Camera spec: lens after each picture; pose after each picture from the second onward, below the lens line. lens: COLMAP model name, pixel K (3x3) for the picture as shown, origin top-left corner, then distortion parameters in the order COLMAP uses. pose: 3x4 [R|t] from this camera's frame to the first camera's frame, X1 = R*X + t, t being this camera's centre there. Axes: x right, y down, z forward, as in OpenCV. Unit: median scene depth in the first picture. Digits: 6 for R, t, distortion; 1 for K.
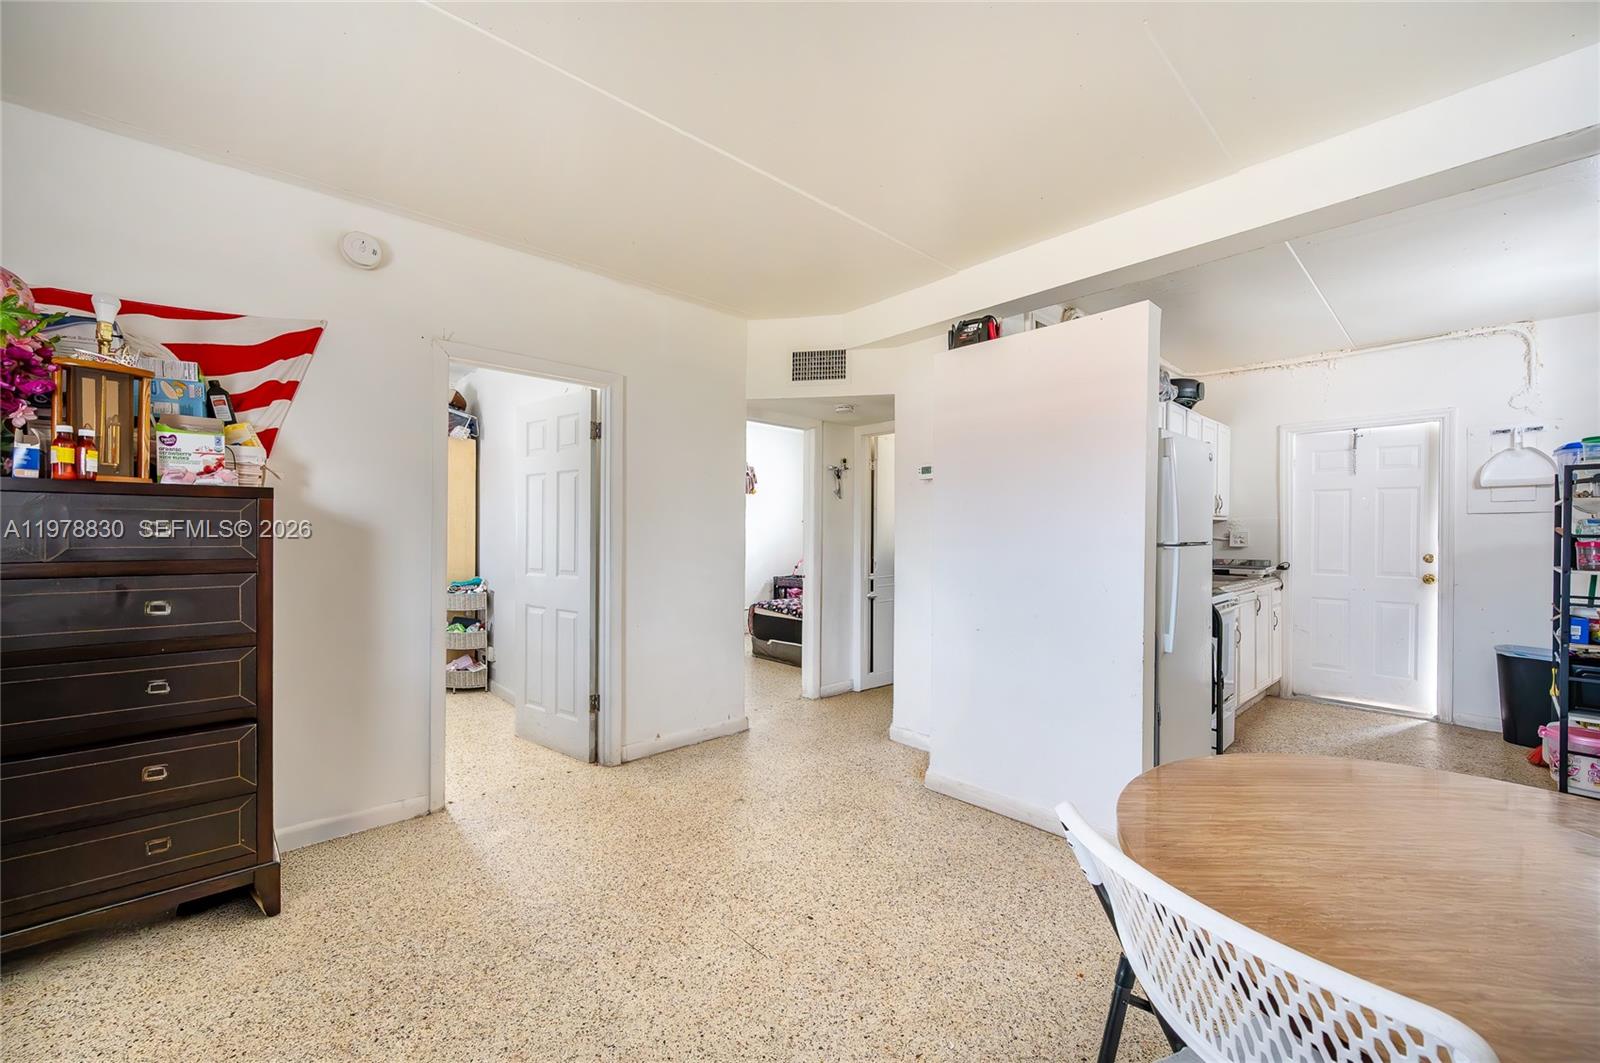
lens RADIAL K [[628.7, 0, 797.4], [0, 628.7, 533.9], [0, 0, 1]] dist [0.000331, -0.000073]
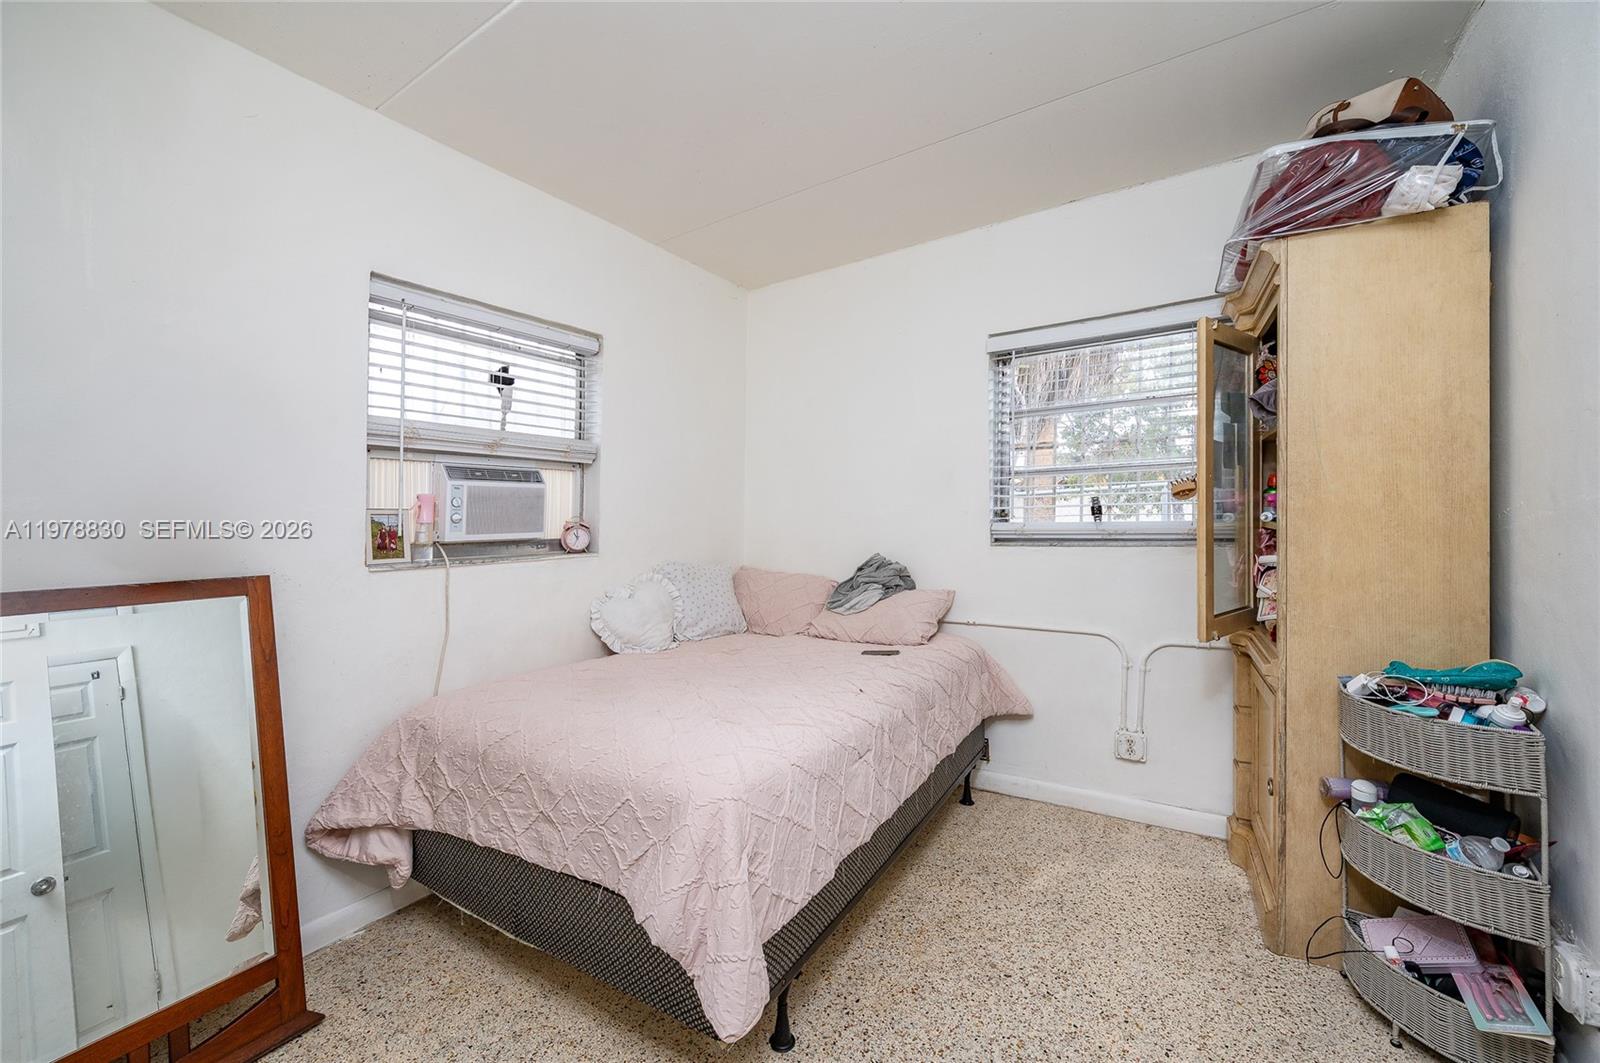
lens RADIAL K [[628.7, 0, 799.5], [0, 628.7, 524.3], [0, 0, 1]] dist [0.000331, -0.000073]
pose [[0.252041, -0.004987, -0.967704, -0.309013], [0.002155, 0.999987, -0.004592, 0.005816], [0.967714, -0.000928, 0.252049, 0.614495]]
